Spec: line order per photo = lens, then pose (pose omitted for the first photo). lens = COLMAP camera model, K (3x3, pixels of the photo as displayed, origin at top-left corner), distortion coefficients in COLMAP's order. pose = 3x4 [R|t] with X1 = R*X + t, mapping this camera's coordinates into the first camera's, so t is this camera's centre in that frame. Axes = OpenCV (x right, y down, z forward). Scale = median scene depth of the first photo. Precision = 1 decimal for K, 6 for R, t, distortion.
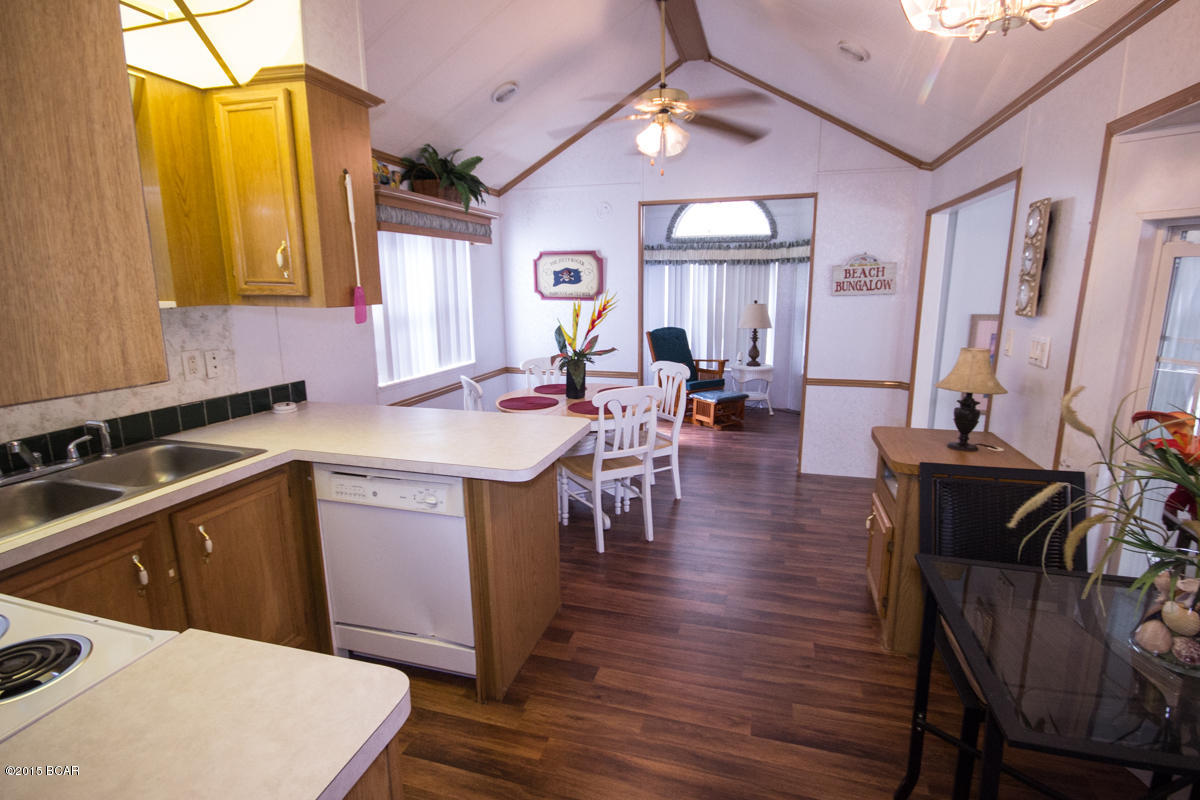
lens RADIAL K [[565.5, 0, 603.4], [0, 565.5, 397.1], [0, 0, 1]] dist [0.002494, 0.000428]
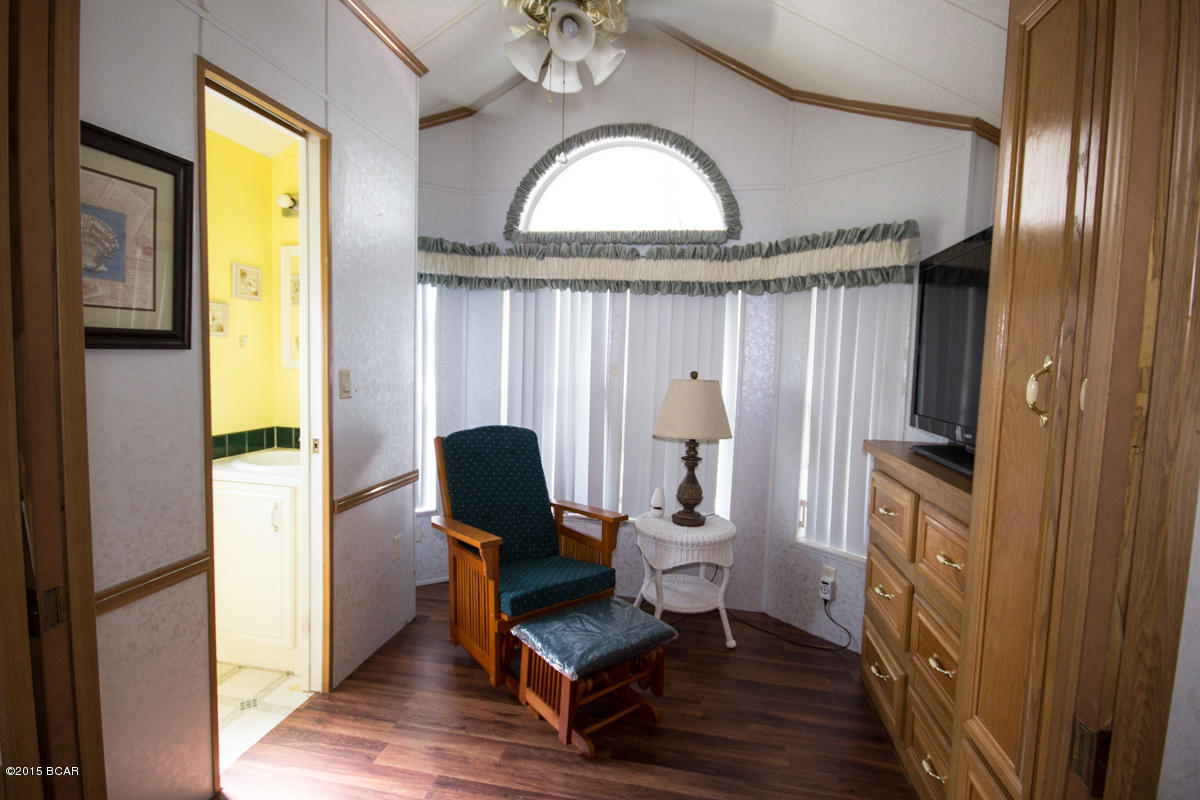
lens RADIAL K [[565.5, 0, 603.4], [0, 565.5, 397.1], [0, 0, 1]] dist [0.002494, 0.000428]
pose [[0.993200, 0.035735, 0.110803, 0.153320], [-0.021532, 0.991691, -0.126828, -0.095541], [-0.114414, 0.123579, 0.985717, 0.583807]]
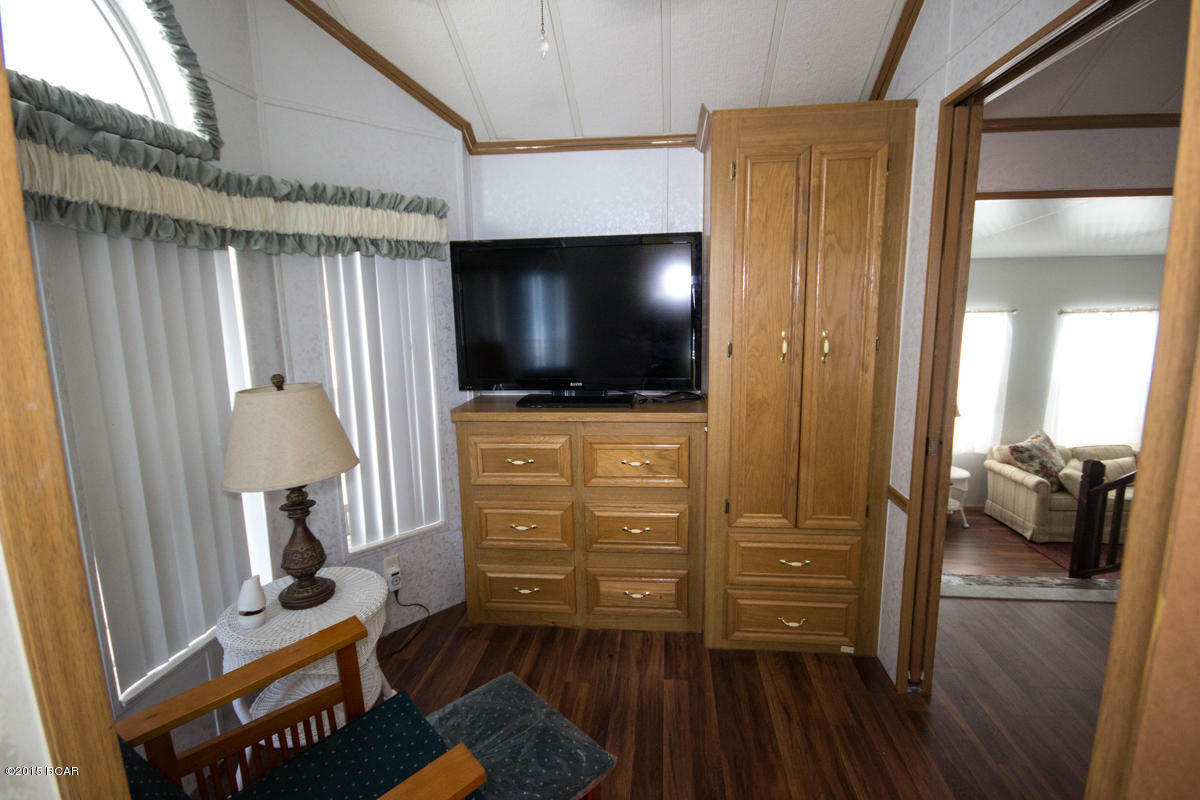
lens RADIAL K [[565.5, 0, 603.4], [0, 565.5, 397.1], [0, 0, 1]] dist [0.002494, 0.000428]
pose [[-0.190040, -0.144016, 0.971156, -0.030243], [0.208042, 0.960812, 0.183193, -0.176112], [-0.959481, 0.236855, -0.152632, 0.887130]]
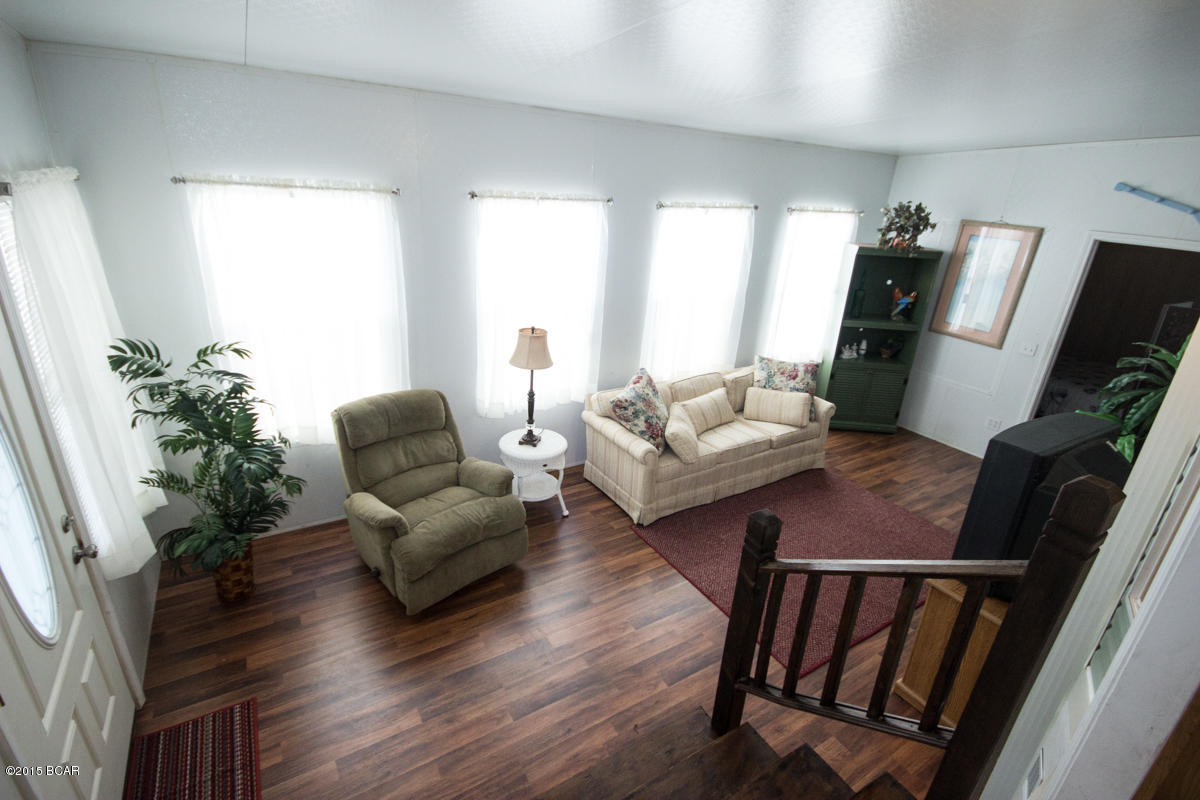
lens RADIAL K [[554.0, 0, 603.1], [0, 554.0, 395.9], [0, 0, 1]] dist [0.002340, -0.004281]
pose [[-0.748367, -0.275651, 0.603294, 0.326730], [0.076138, 0.867841, 0.490973, -0.119053], [-0.658901, 0.413362, -0.628476, 0.559930]]
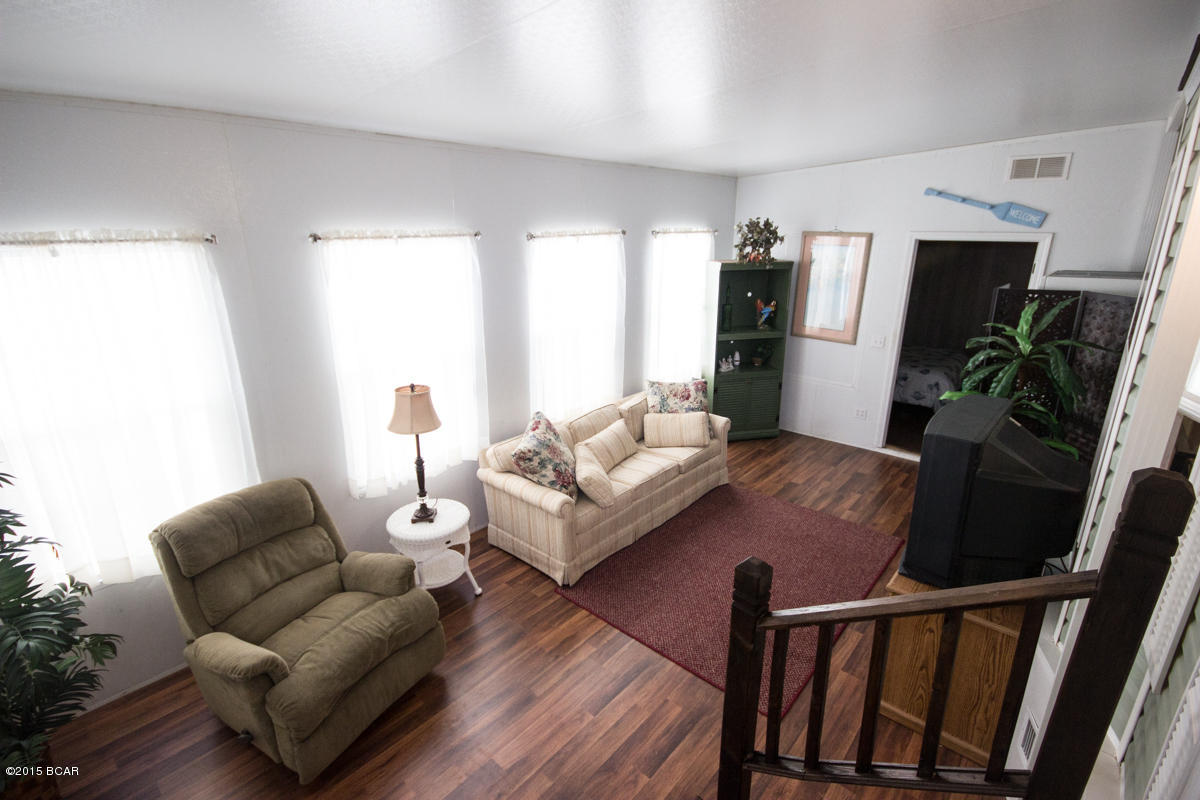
lens RADIAL K [[554.0, 0, 603.1], [0, 554.0, 395.9], [0, 0, 1]] dist [0.002340, -0.004281]
pose [[-0.905060, -0.117746, 0.408659, 0.392065], [0.091436, 0.884562, 0.457373, -0.103942], [-0.415338, 0.451316, -0.789815, 0.538559]]
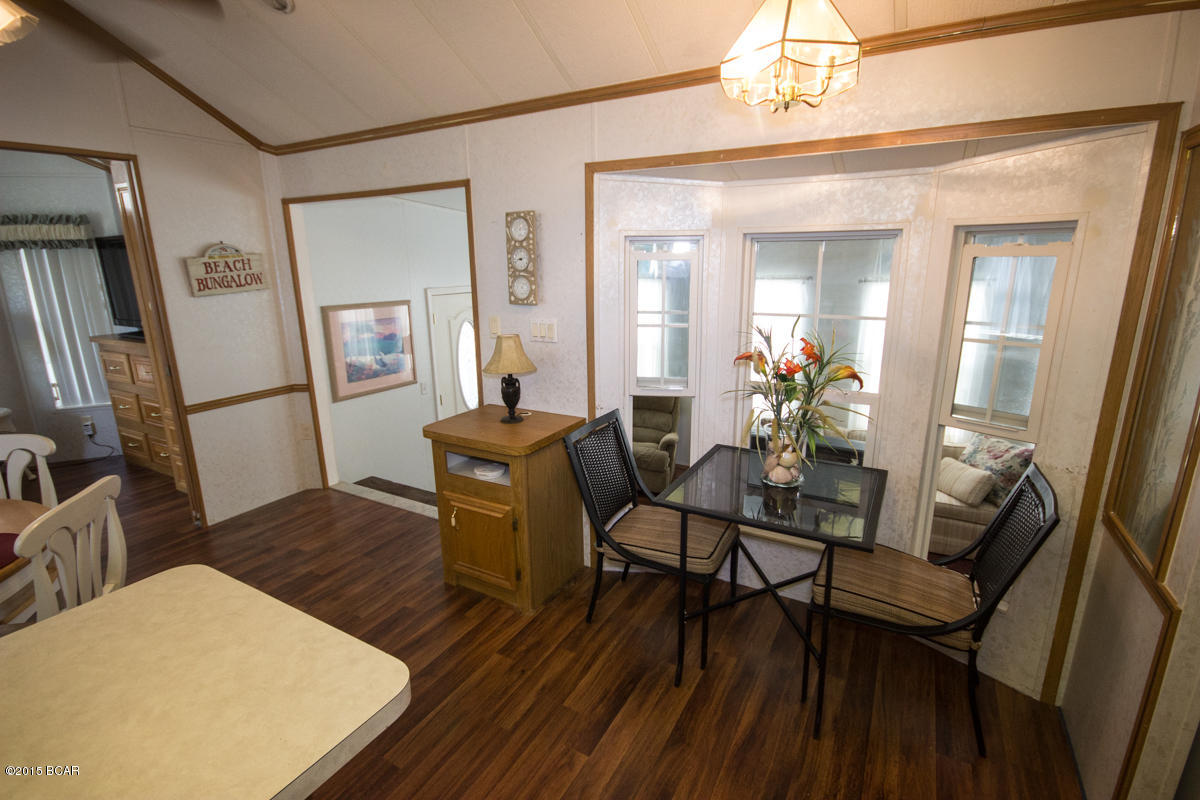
lens RADIAL K [[545.4, 0, 605.0], [0, 545.4, 397.2], [0, 0, 1]] dist [-0.000718, -0.010690]
pose [[0.216056, -0.228015, 0.949383, -0.134746], [0.199869, 0.962087, 0.185581, -0.044392], [-0.955705, 0.149657, 0.253438, 0.185335]]
